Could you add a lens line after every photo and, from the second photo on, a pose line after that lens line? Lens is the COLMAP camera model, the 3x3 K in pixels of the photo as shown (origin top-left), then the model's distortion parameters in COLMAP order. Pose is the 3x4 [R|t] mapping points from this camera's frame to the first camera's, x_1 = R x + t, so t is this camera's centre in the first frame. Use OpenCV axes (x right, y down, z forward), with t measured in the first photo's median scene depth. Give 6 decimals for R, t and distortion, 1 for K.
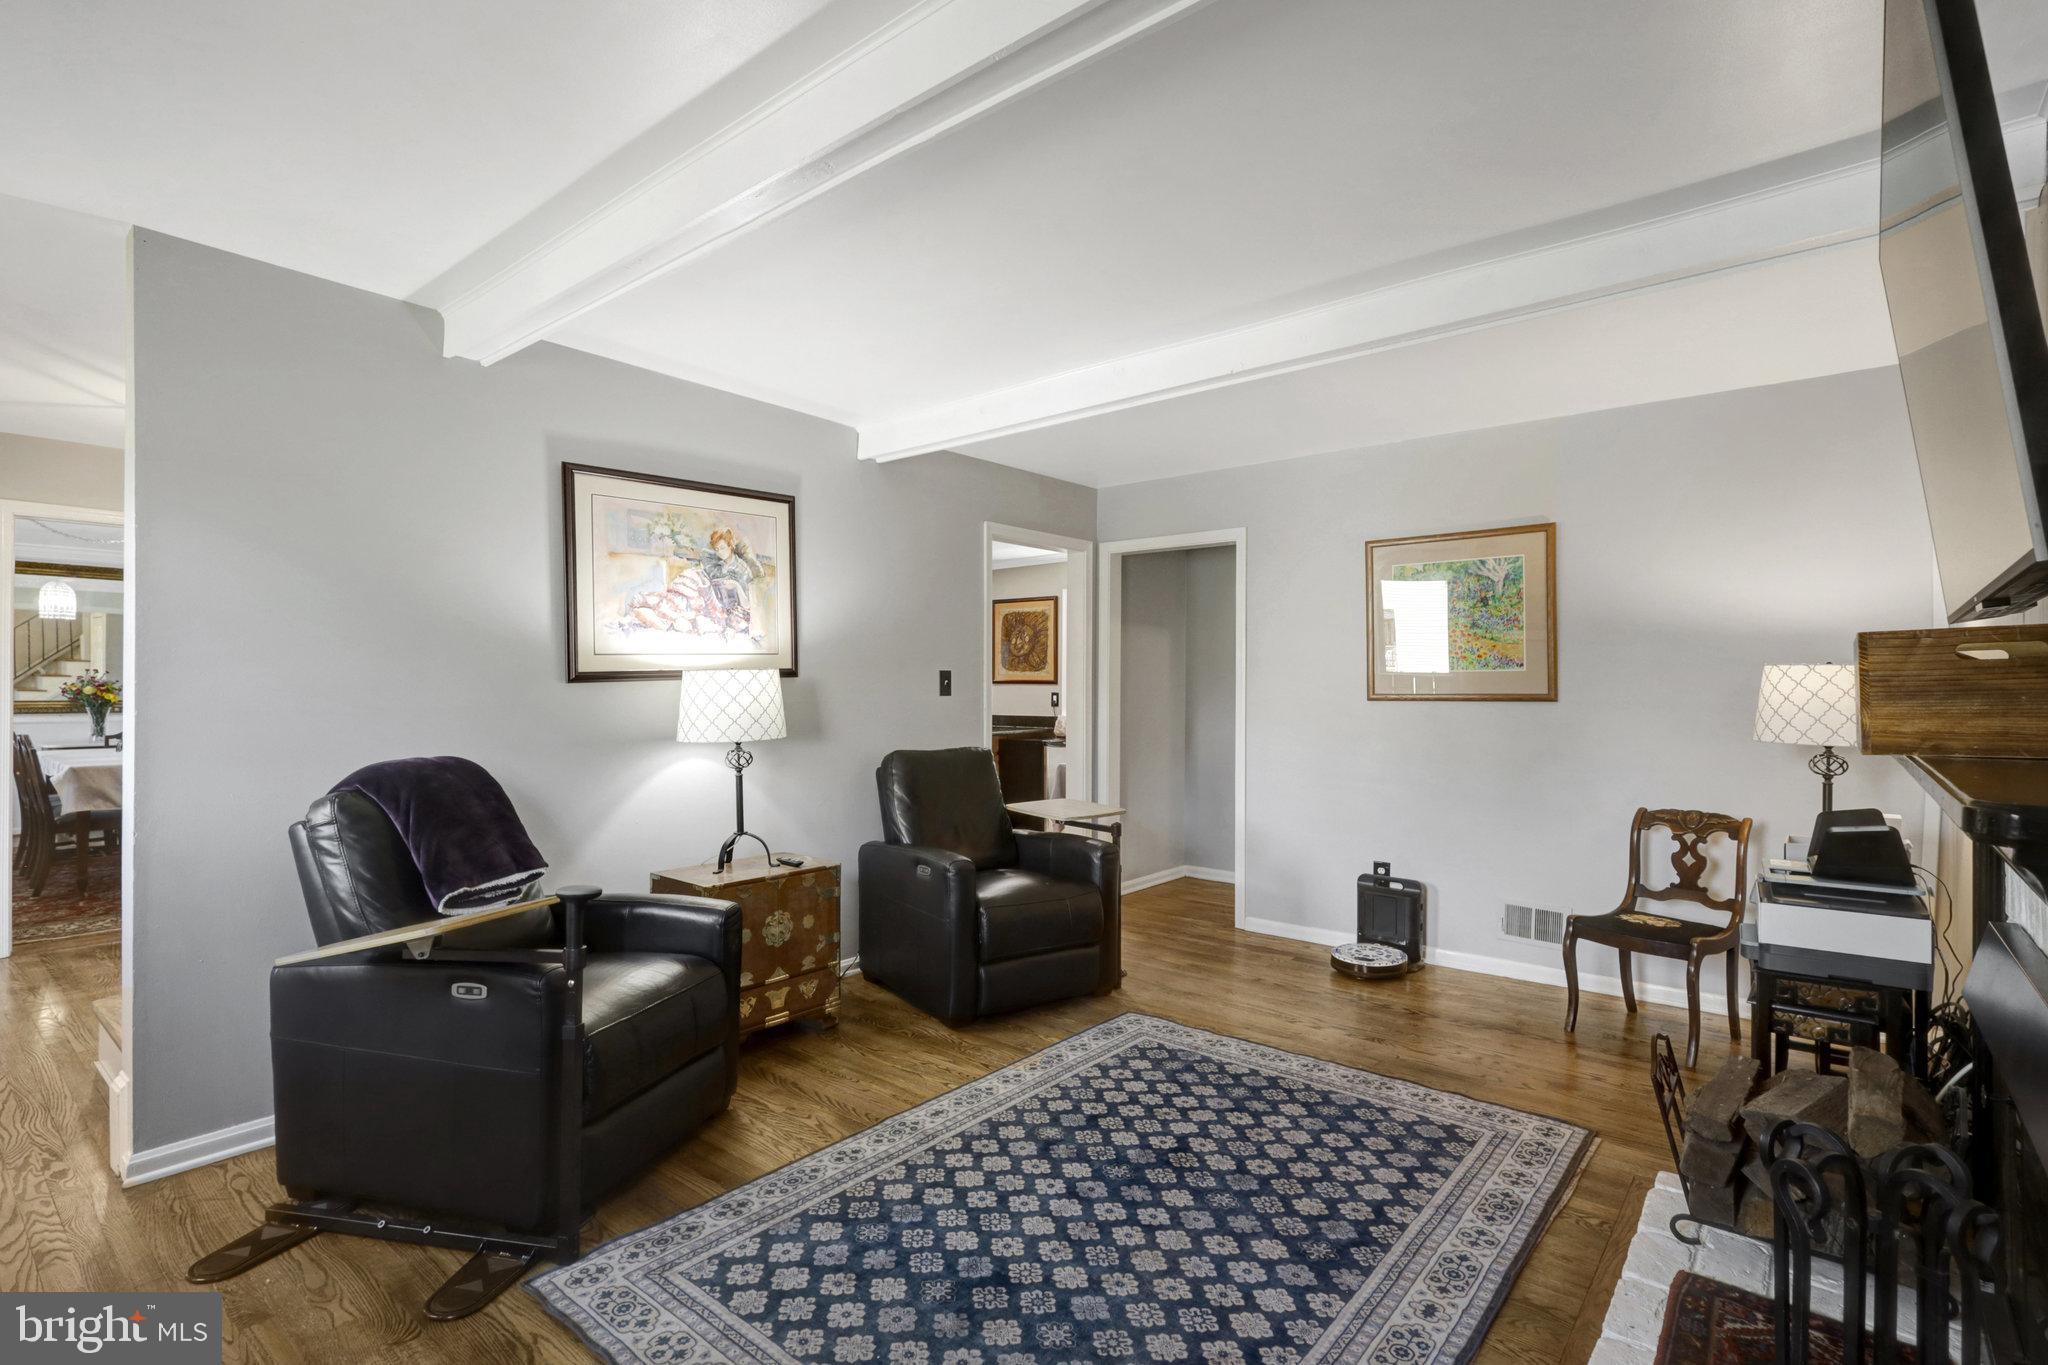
lens RADIAL K [[959.7, 0, 1018.2], [0, 959.7, 687.2], [0, 0, 1]] dist [-0.000539, 0.000095]
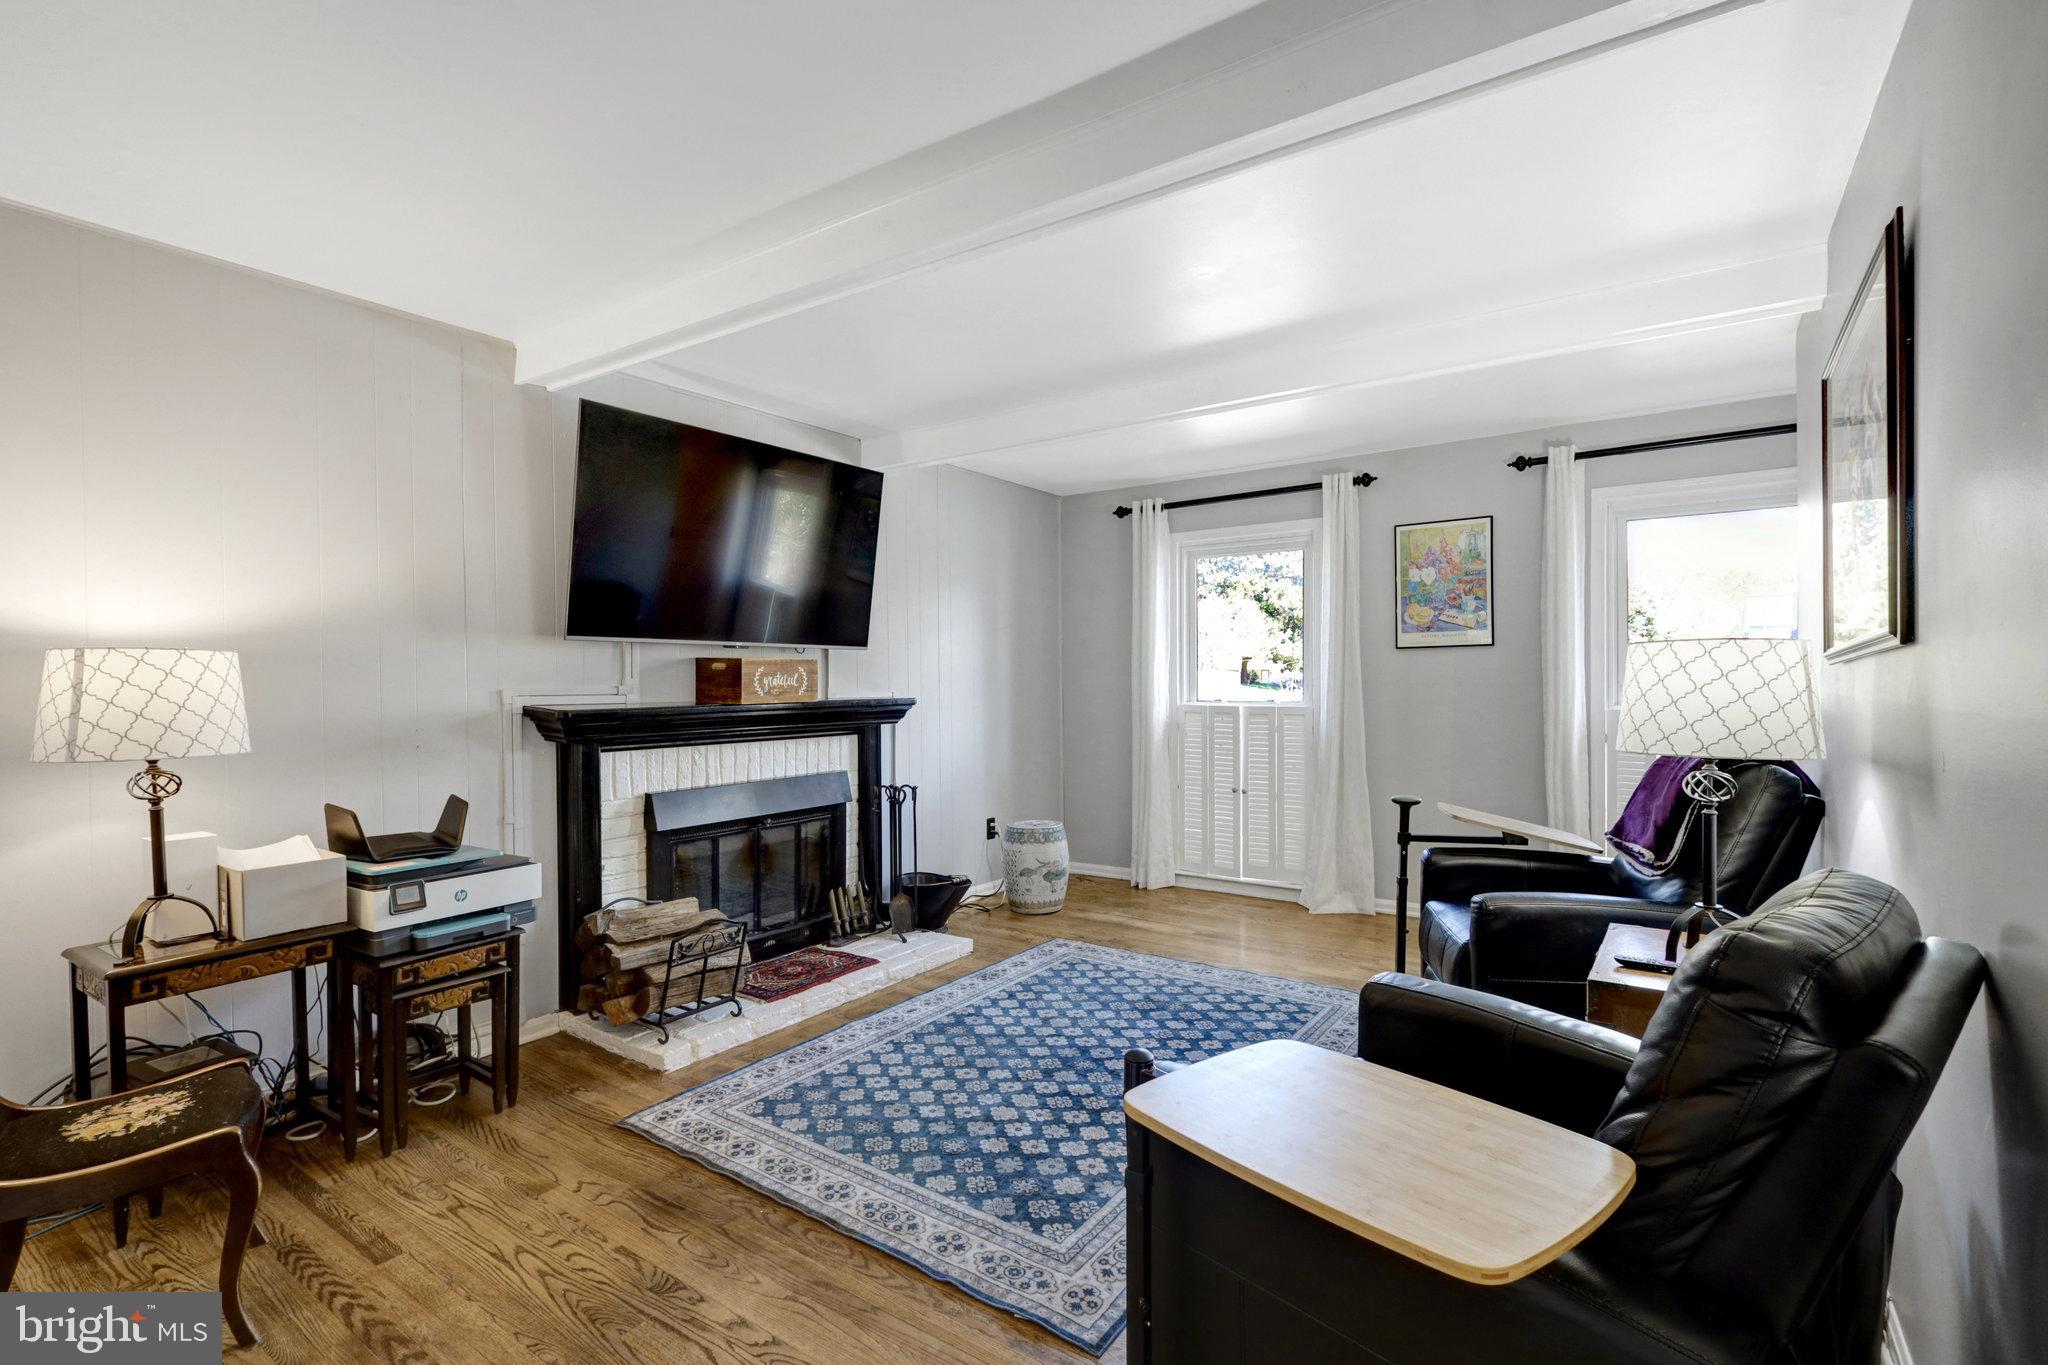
lens RADIAL K [[959.7, 0, 1034.2], [0, 959.7, 690.4], [0, 0, 1]] dist [-0.000539, 0.000095]
pose [[-0.994957, 0.006347, -0.100105, 0.261122], [0.004930, 0.999884, 0.014392, -0.000677], [0.100184, 0.013826, -0.994873, 2.007313]]
